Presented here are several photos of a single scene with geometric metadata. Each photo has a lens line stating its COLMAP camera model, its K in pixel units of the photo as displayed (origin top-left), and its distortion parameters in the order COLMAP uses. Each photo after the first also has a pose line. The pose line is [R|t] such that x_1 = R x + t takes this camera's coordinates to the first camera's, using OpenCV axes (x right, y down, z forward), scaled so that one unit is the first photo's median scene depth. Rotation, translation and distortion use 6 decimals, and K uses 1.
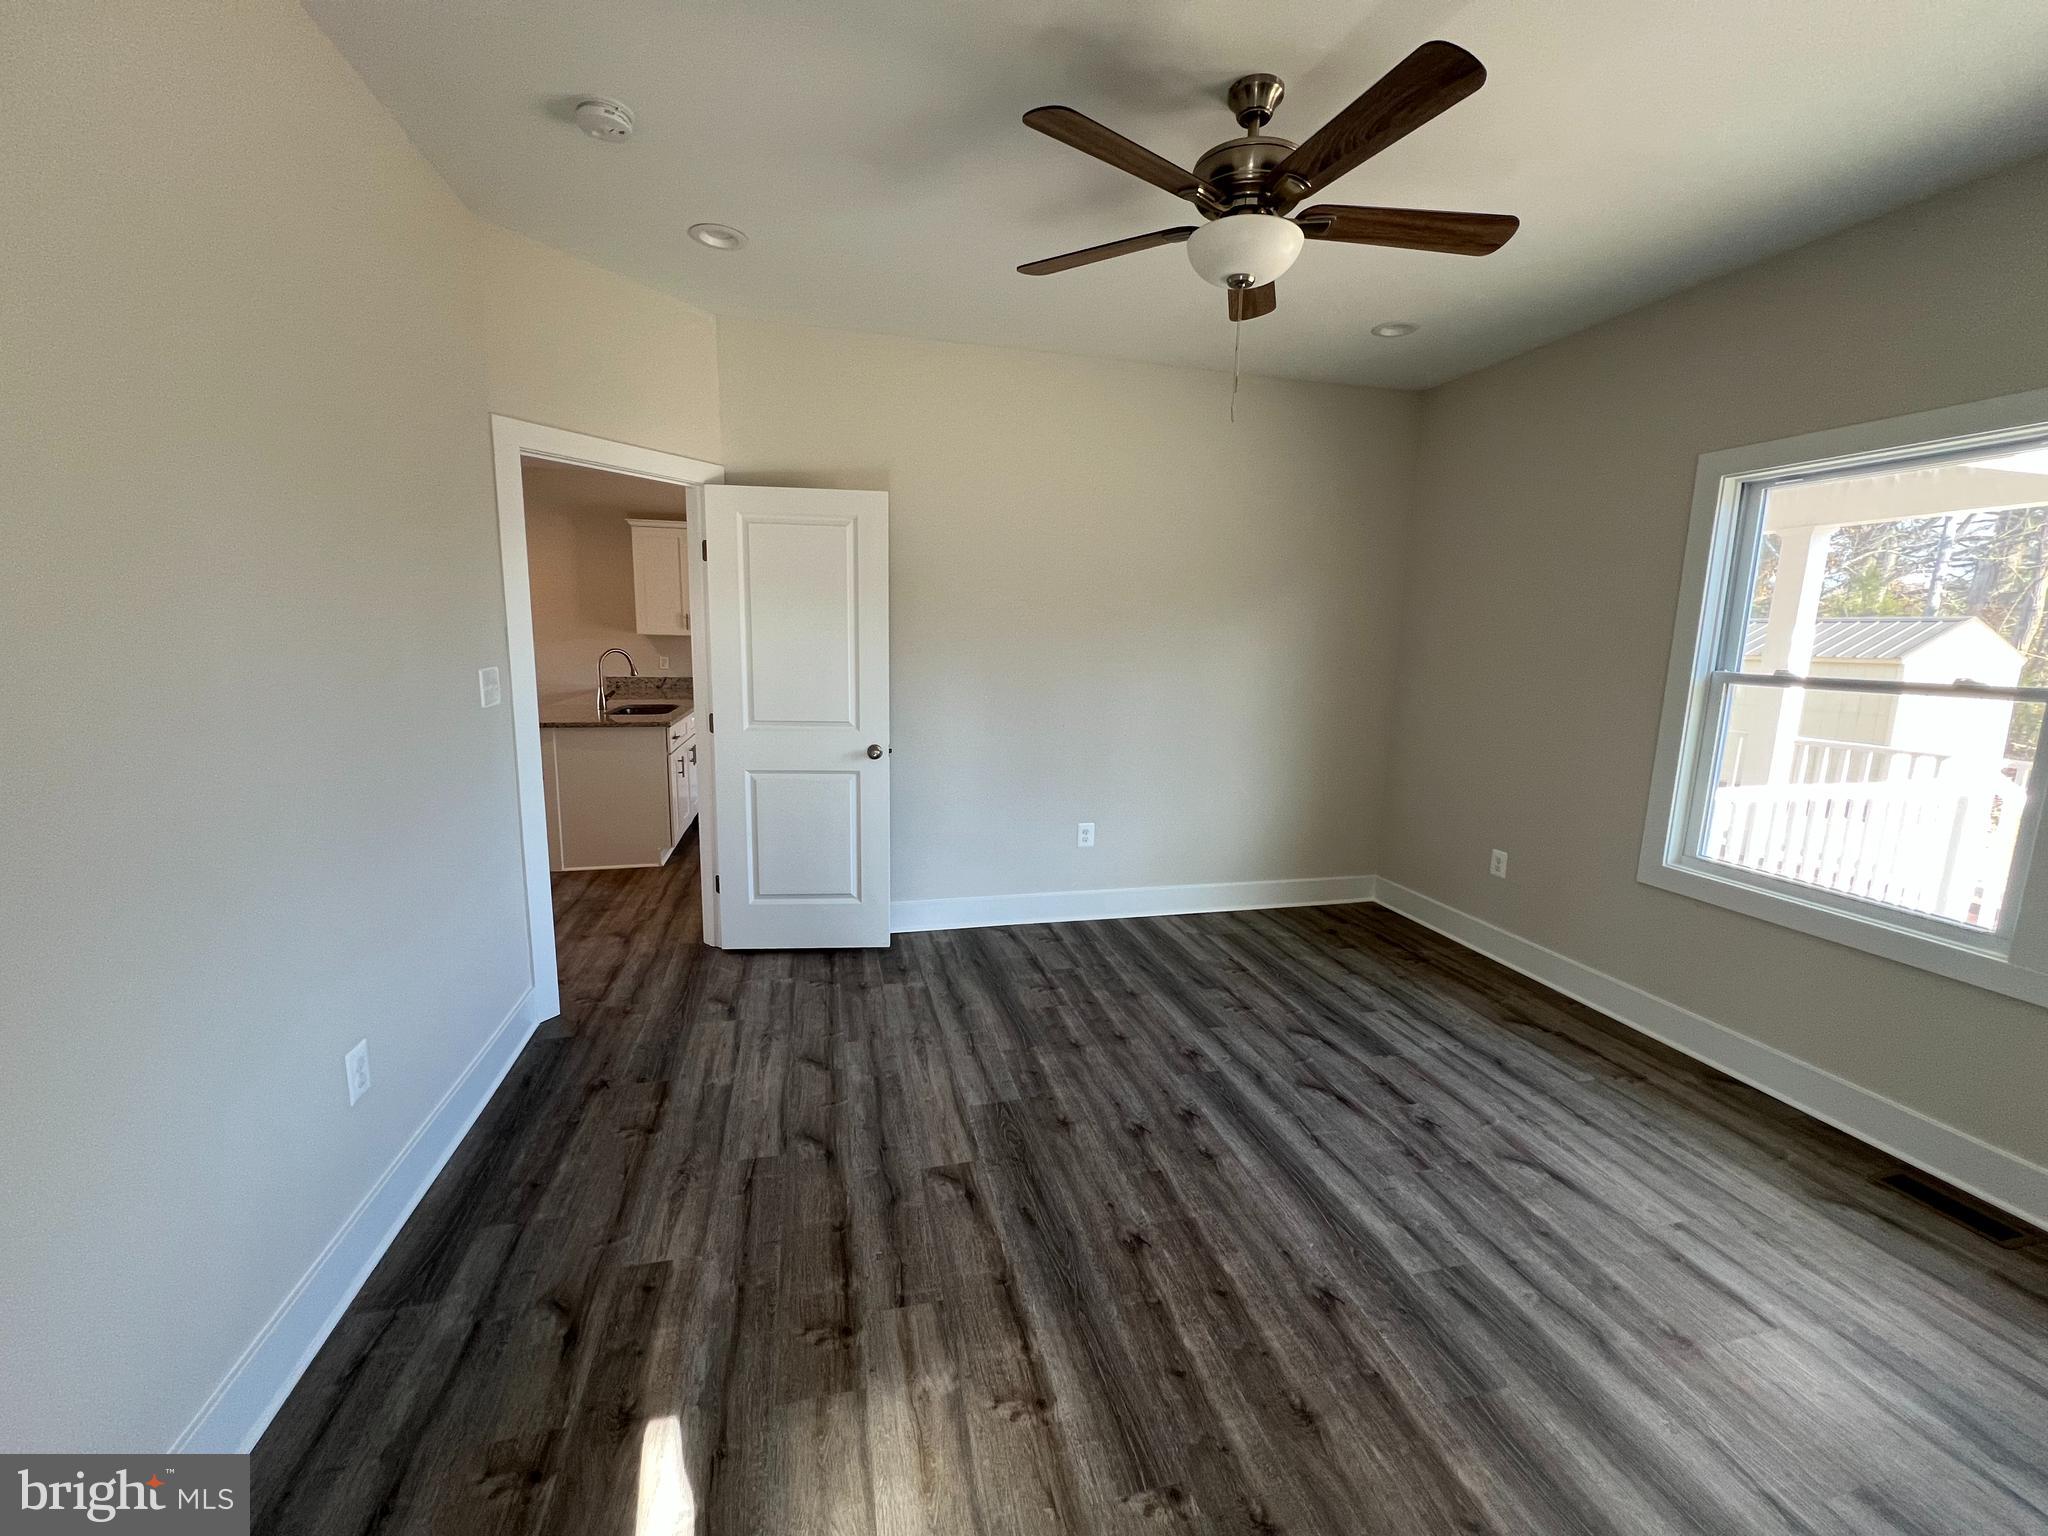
lens RADIAL K [[817.3, 0, 1021.1], [0, 817.3, 763.5], [0, 0, 1]] dist [-0.001041, -0.000268]
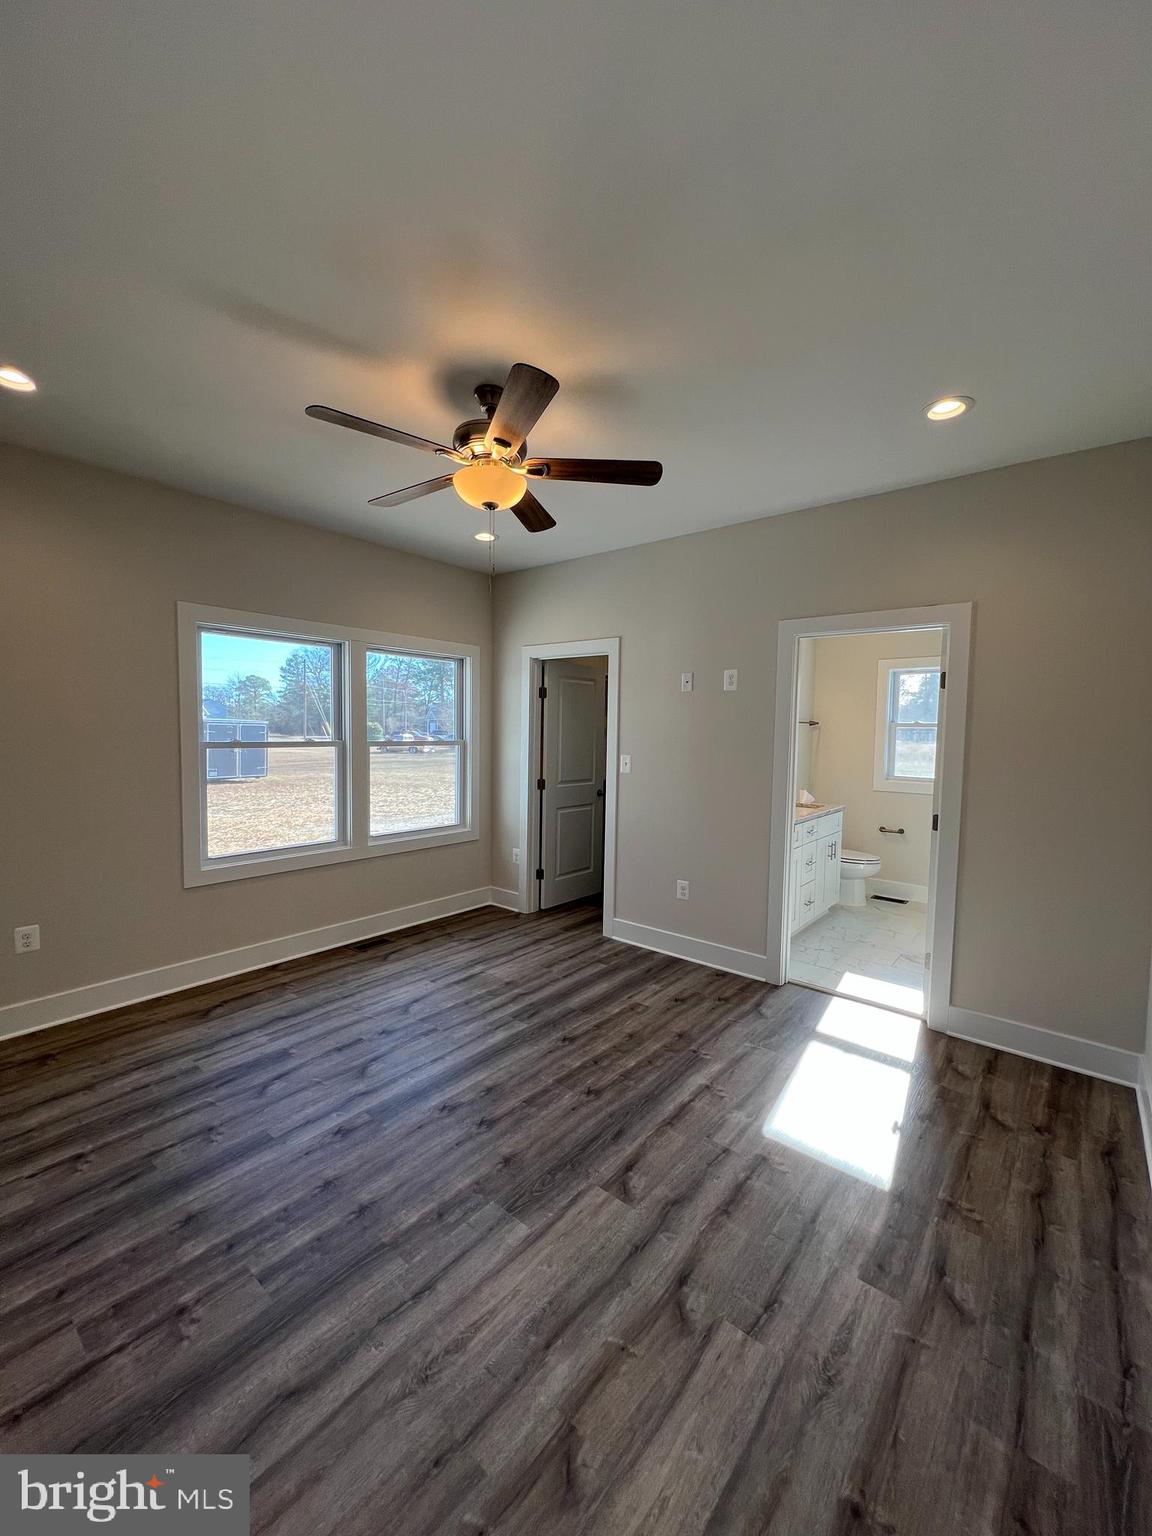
lens RADIAL K [[613.0, 0, 580.4], [0, 613.0, 767.0], [0, 0, 1]] dist [-0.001041, -0.000268]
pose [[-0.592154, -0.082573, 0.801583, -0.628025], [0.099406, 0.979653, 0.174350, -0.229106], [-0.799670, 0.182924, -0.571897, 1.268538]]
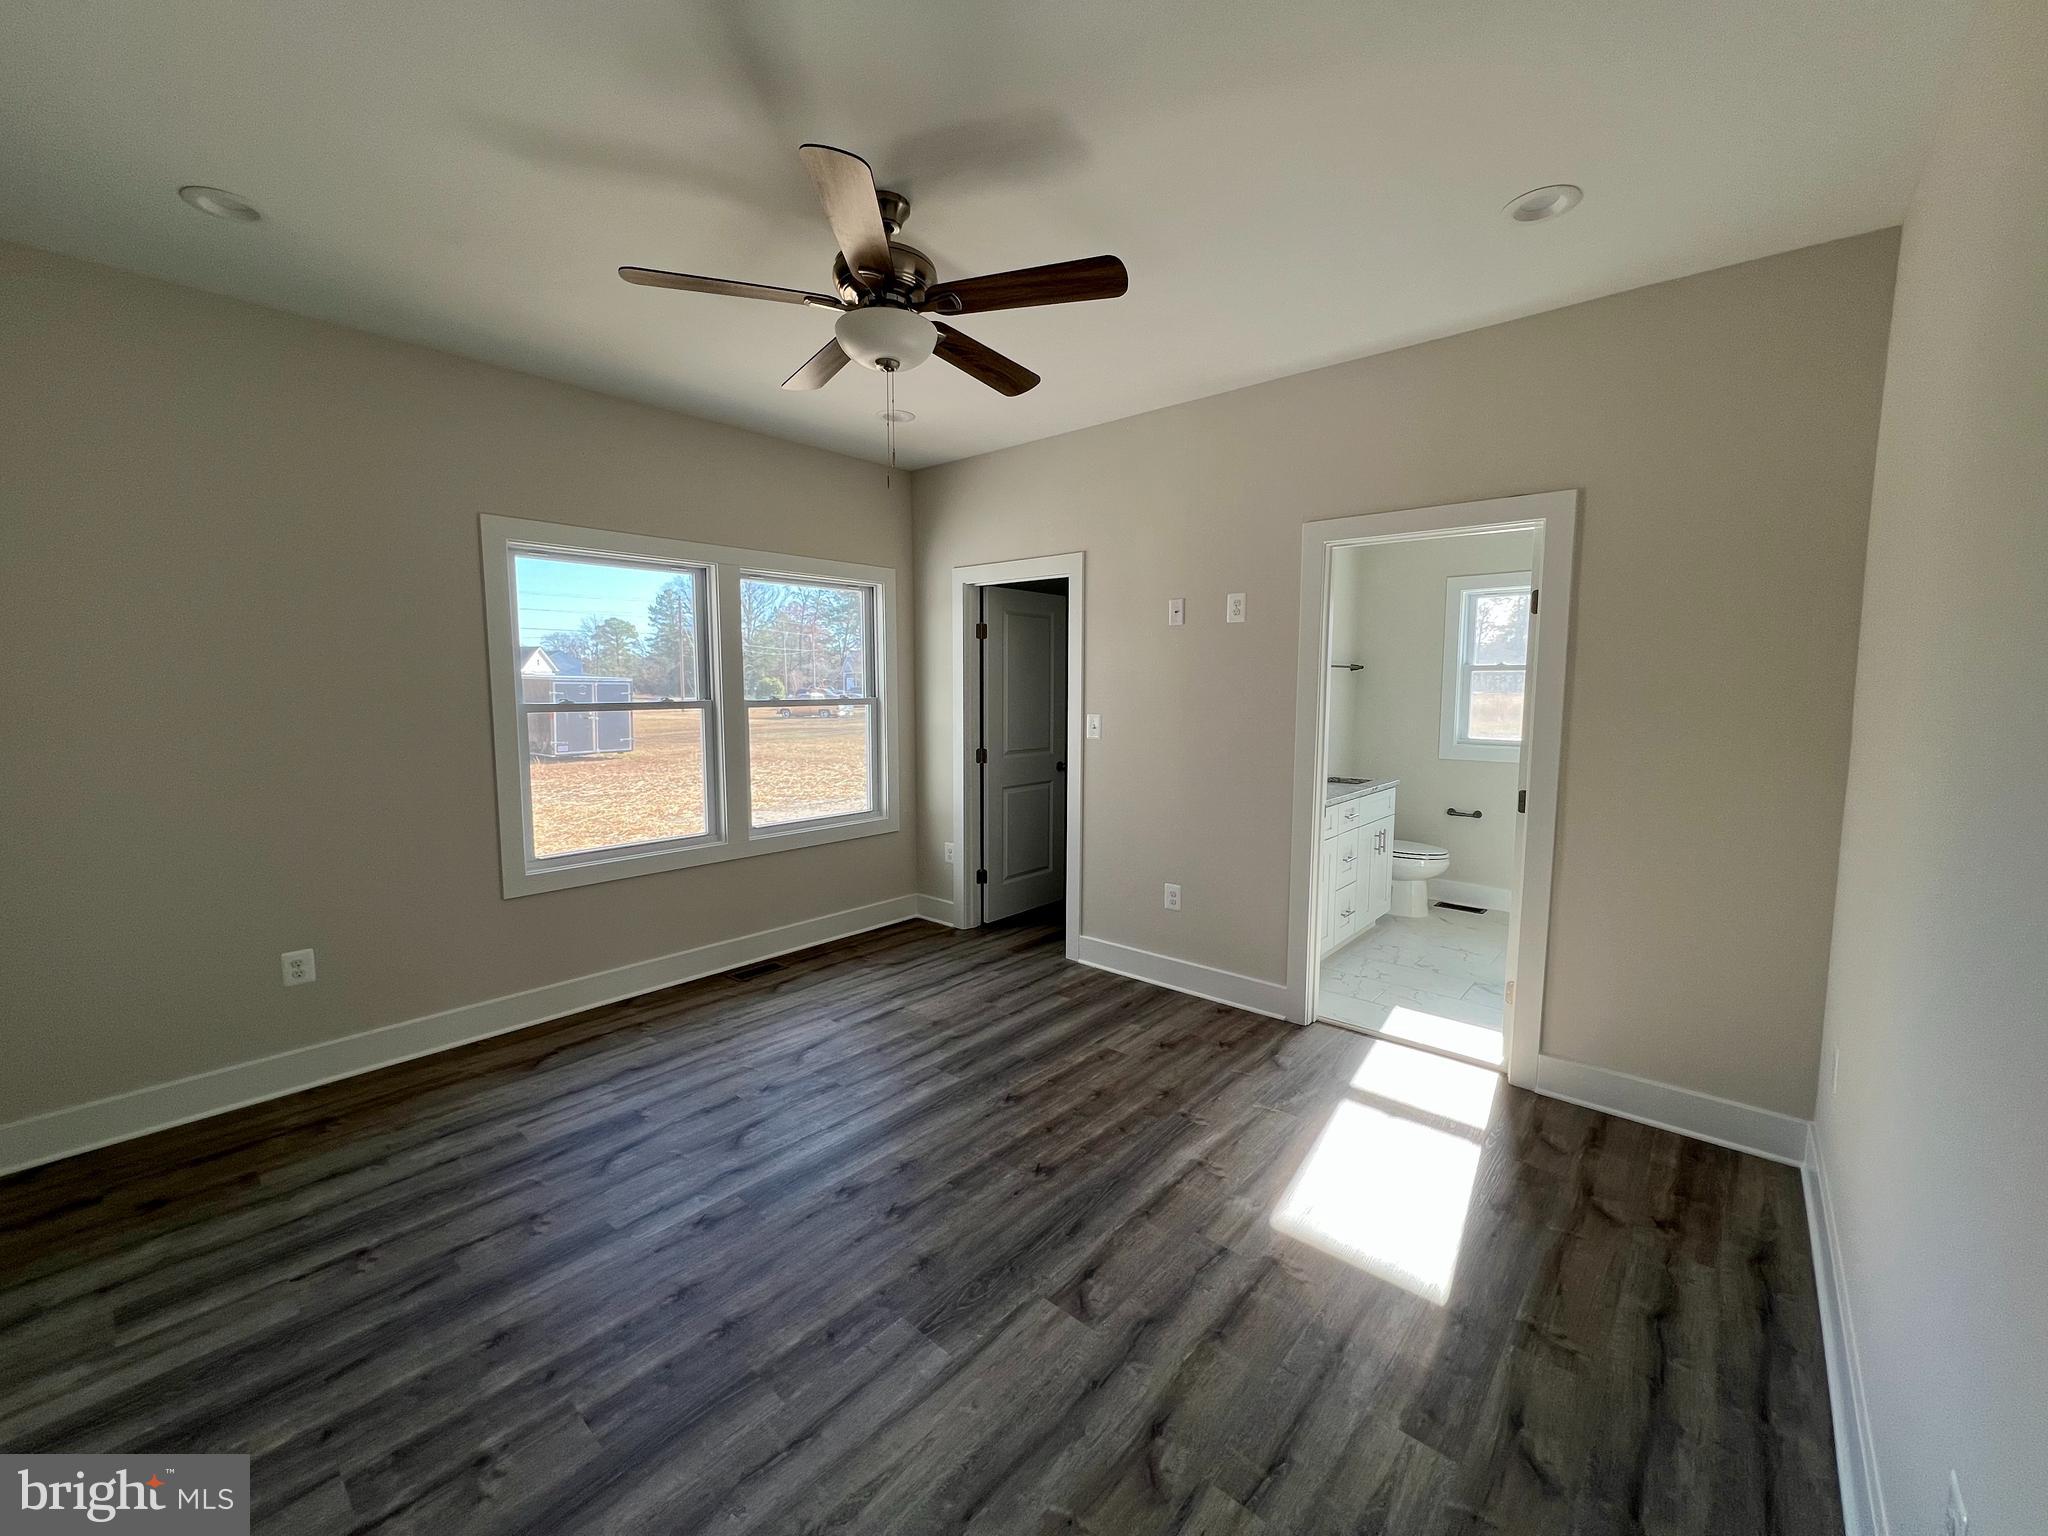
lens RADIAL K [[817.3, 0, 1021.1], [0, 817.3, 763.5], [0, 0, 1]] dist [-0.001041, -0.000268]
pose [[-0.566851, -0.104953, 0.817108, -0.620576], [0.117737, 0.971349, 0.206442, -0.215887], [-0.815364, 0.213226, -0.538253, 1.225808]]
